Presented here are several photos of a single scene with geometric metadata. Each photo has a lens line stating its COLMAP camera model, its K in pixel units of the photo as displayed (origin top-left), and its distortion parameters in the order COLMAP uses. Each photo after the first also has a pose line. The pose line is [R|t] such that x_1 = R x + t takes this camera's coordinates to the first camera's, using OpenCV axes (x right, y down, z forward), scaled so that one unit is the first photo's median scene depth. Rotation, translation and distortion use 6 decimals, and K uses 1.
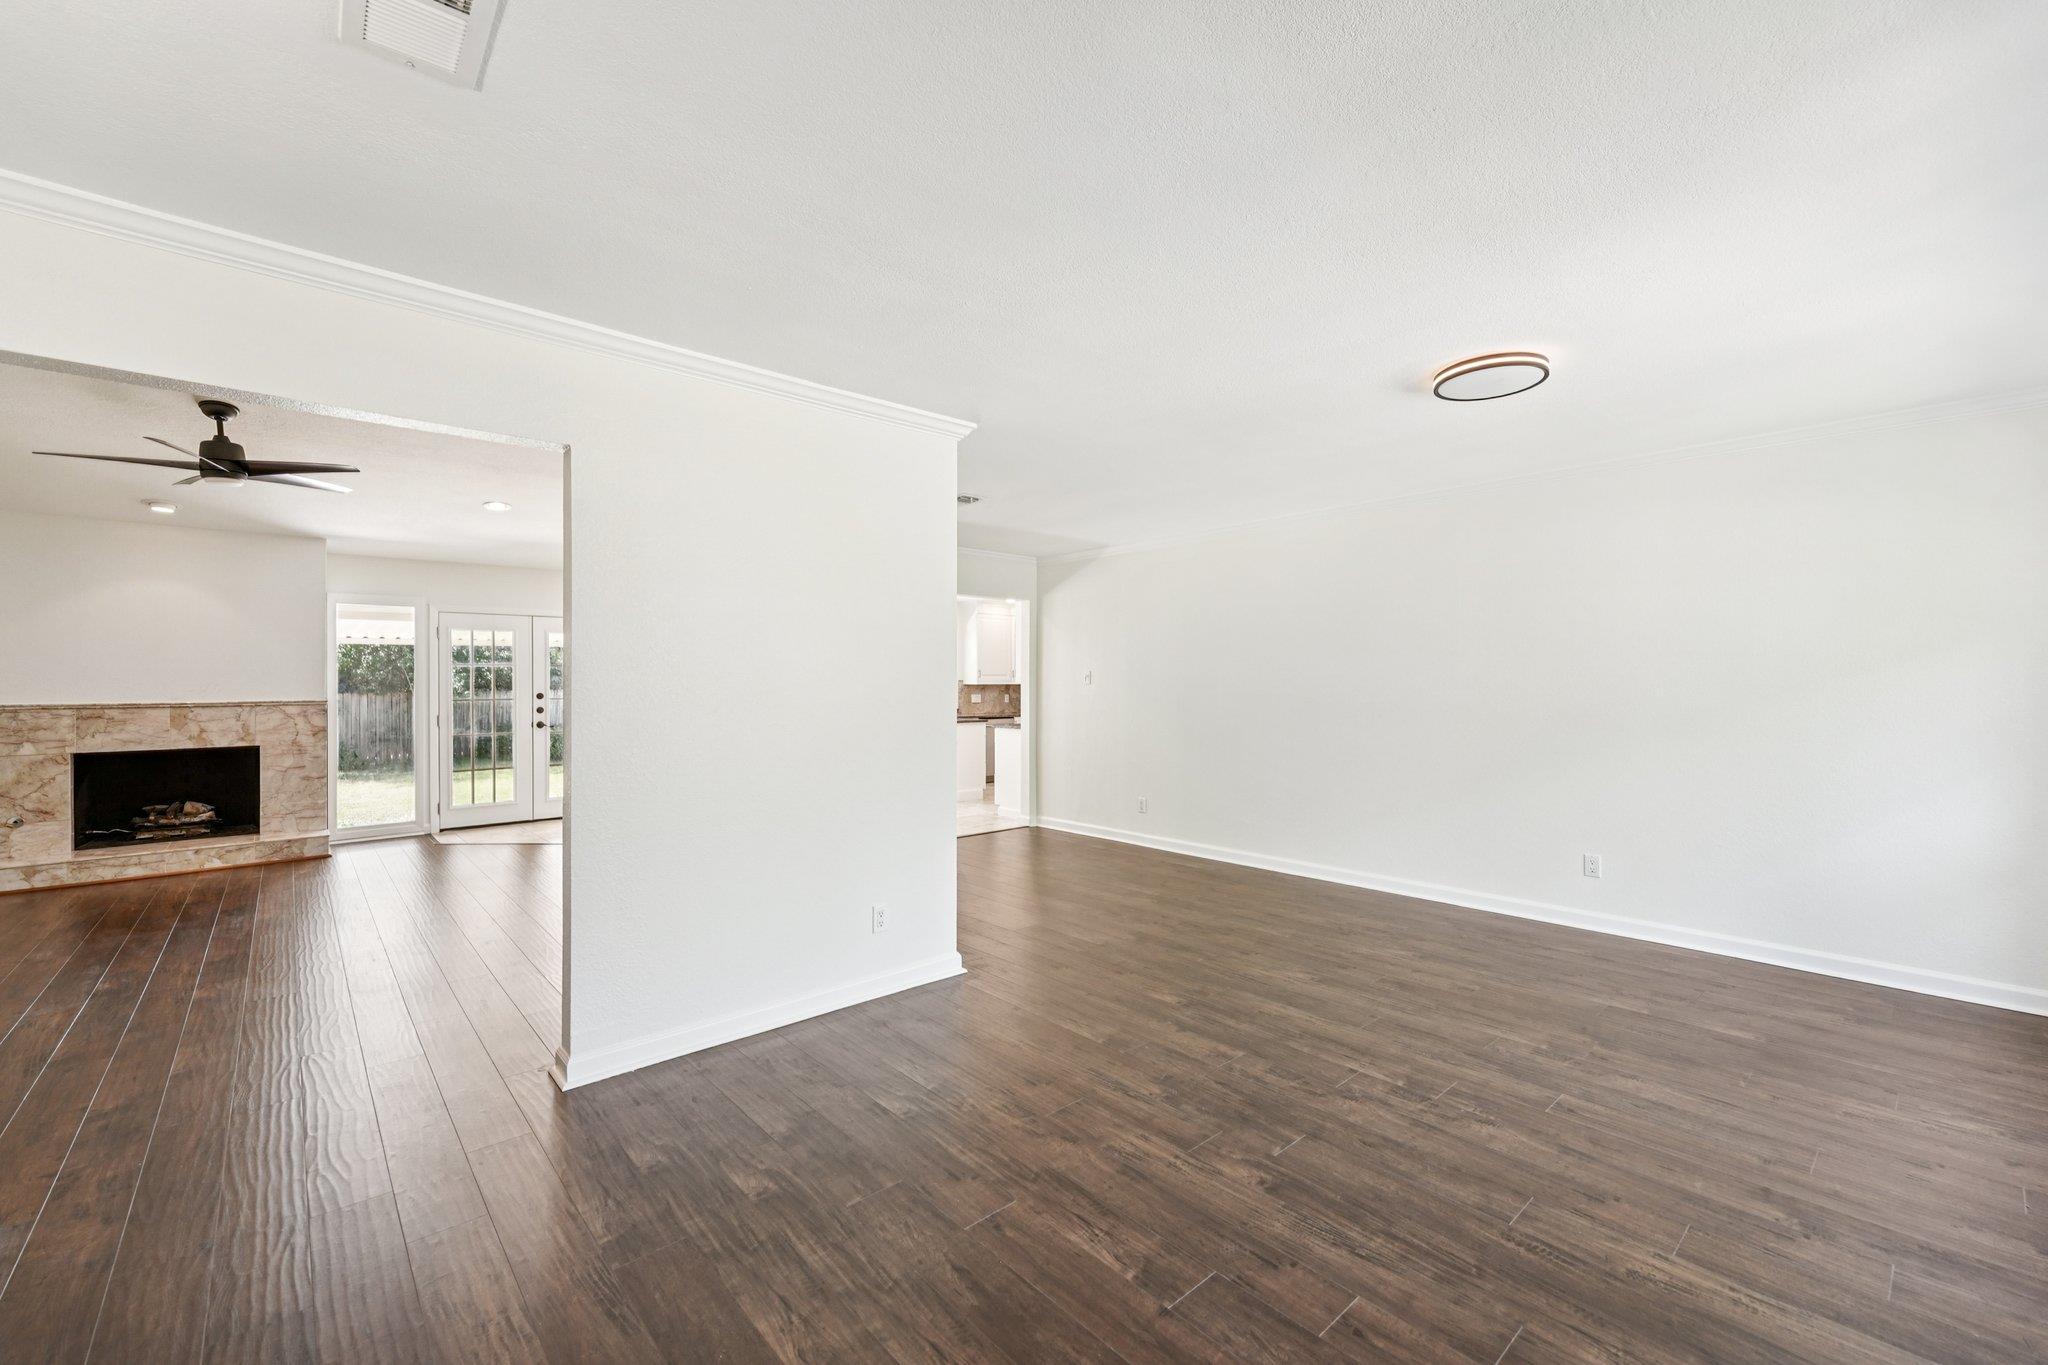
lens RADIAL K [[834.8, 0, 1012.8], [0, 834.8, 692.7], [0, 0, 1]] dist [0.011150, -0.003932]
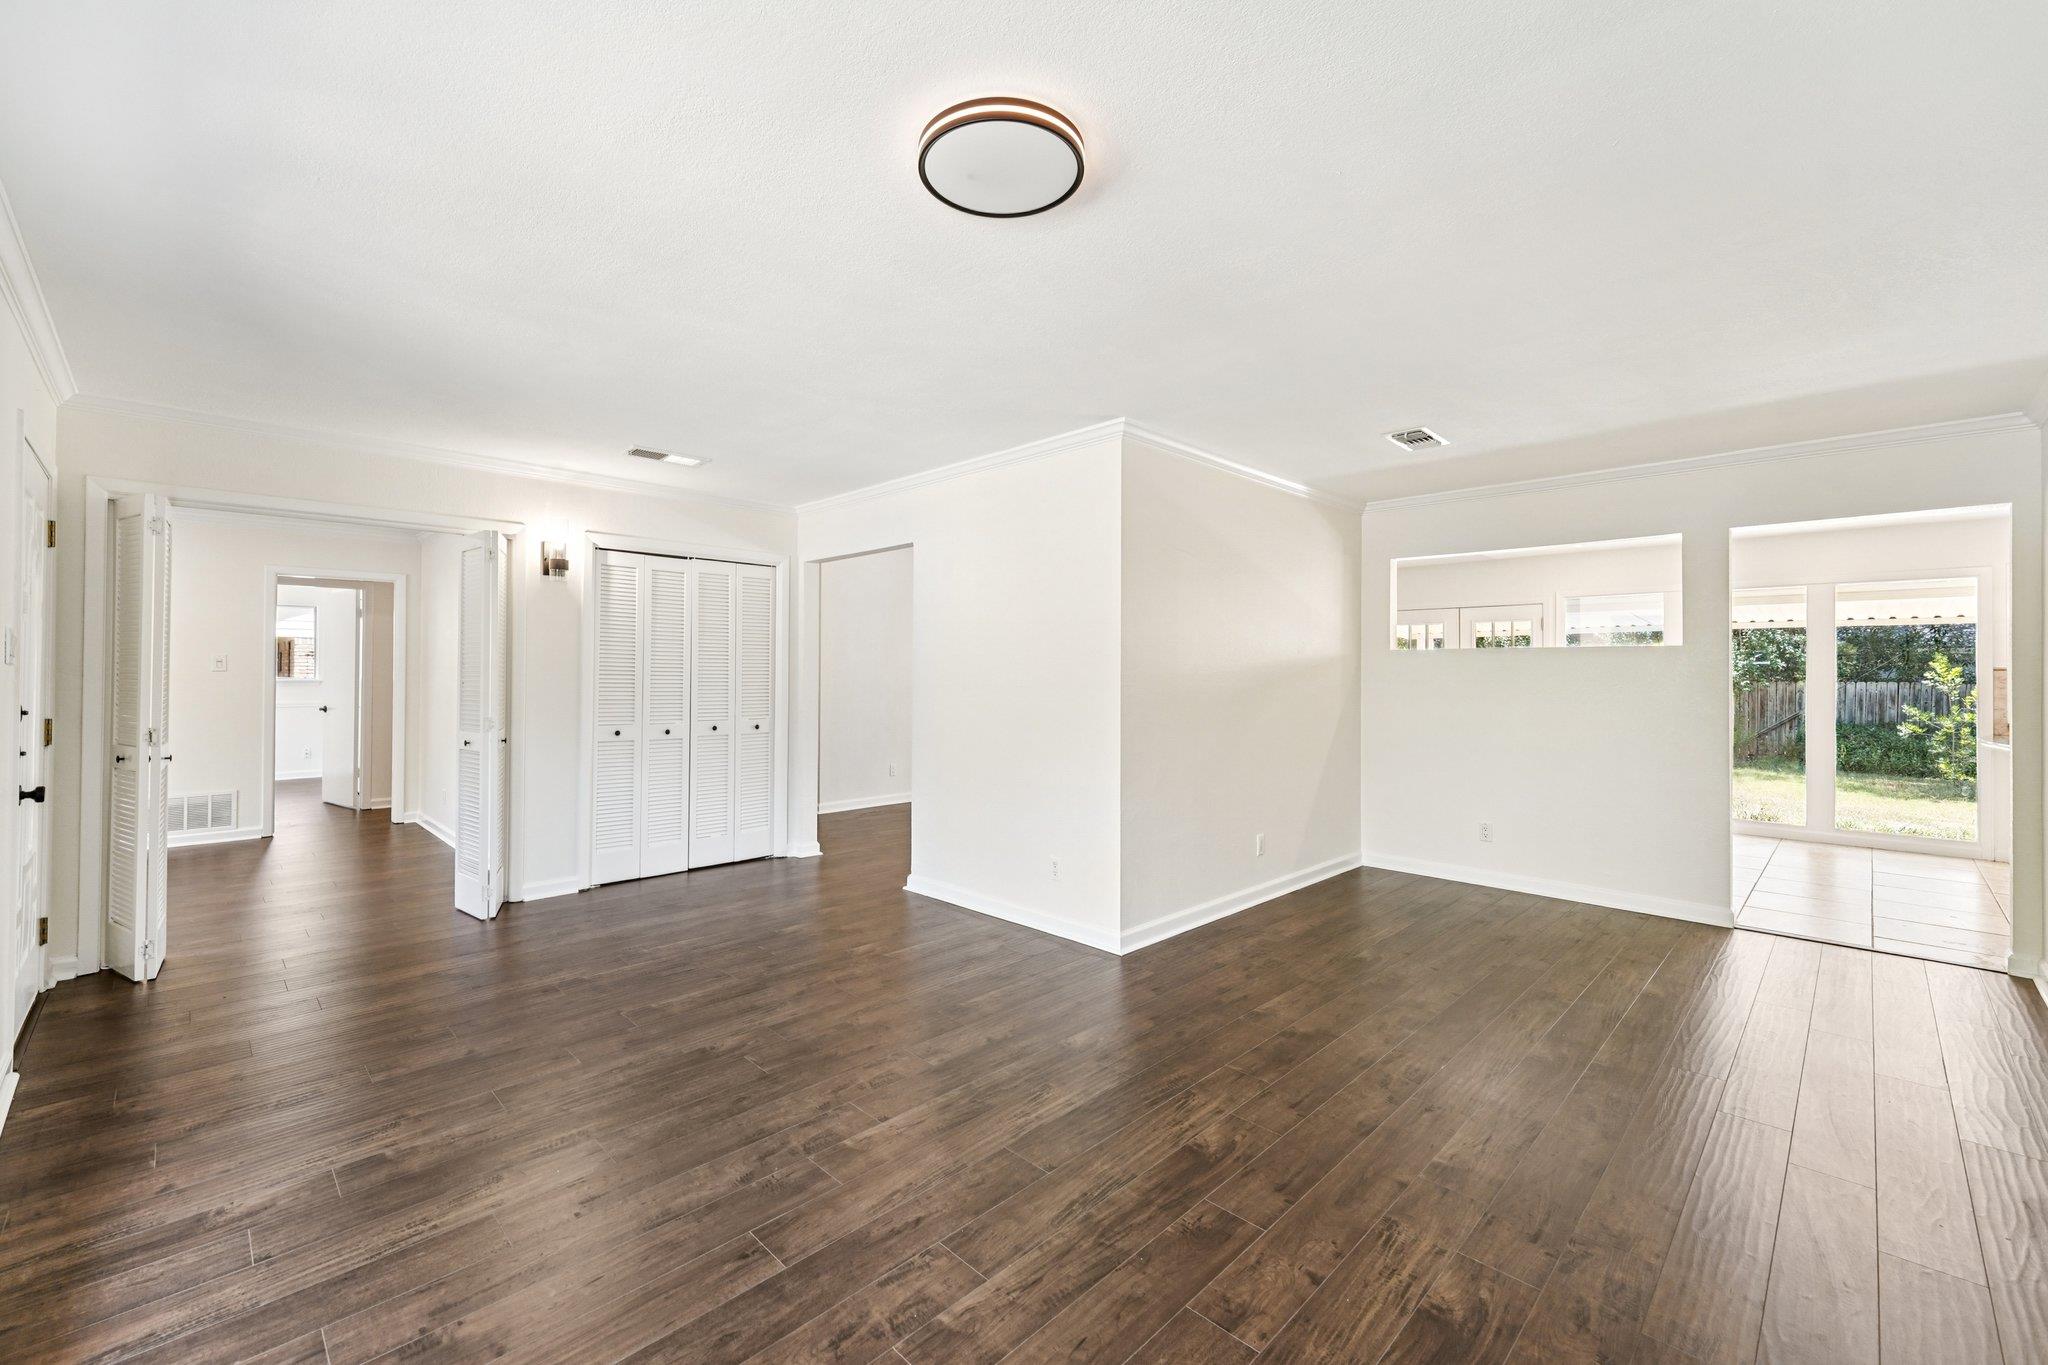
lens RADIAL K [[834.8, 0, 1019.1], [0, 834.8, 676.4], [0, 0, 1]] dist [0.011150, -0.003932]
pose [[0.064260, 0.006527, -0.997912, 1.403559], [-0.010426, 0.999928, 0.005869, -0.015815], [0.997879, 0.010027, 0.064324, 1.184672]]
